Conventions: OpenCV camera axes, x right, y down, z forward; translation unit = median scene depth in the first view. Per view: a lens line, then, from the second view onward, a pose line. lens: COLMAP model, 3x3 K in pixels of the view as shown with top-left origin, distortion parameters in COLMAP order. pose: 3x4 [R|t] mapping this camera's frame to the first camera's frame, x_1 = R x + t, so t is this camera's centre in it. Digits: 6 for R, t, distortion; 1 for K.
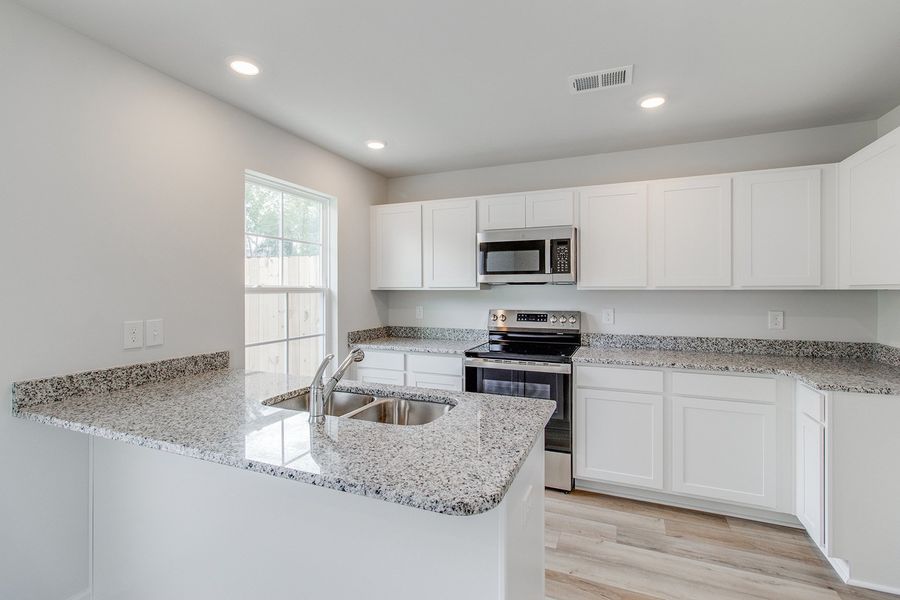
lens RADIAL K [[420.3, 0, 453.9], [0, 420.3, 289.9], [0, 0, 1]] dist [-0.002096, -0.000119]
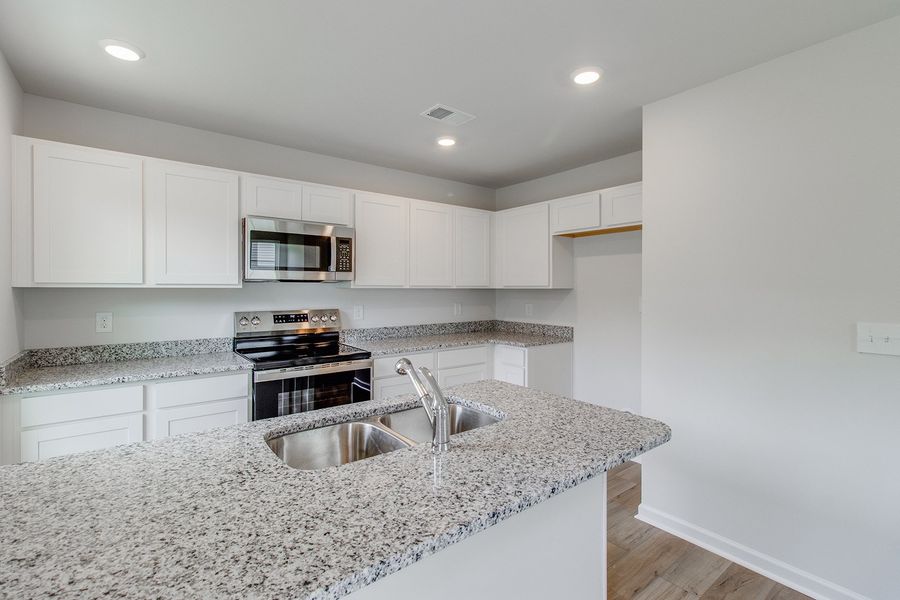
lens RADIAL K [[420.3, 0, 453.9], [0, 420.3, 289.9], [0, 0, 1]] dist [-0.002096, -0.000119]
pose [[0.483453, -0.001328, 0.875370, -0.497193], [-0.003318, 0.999989, 0.003349, -0.000099], [-0.875364, -0.004524, 0.483443, 0.281384]]
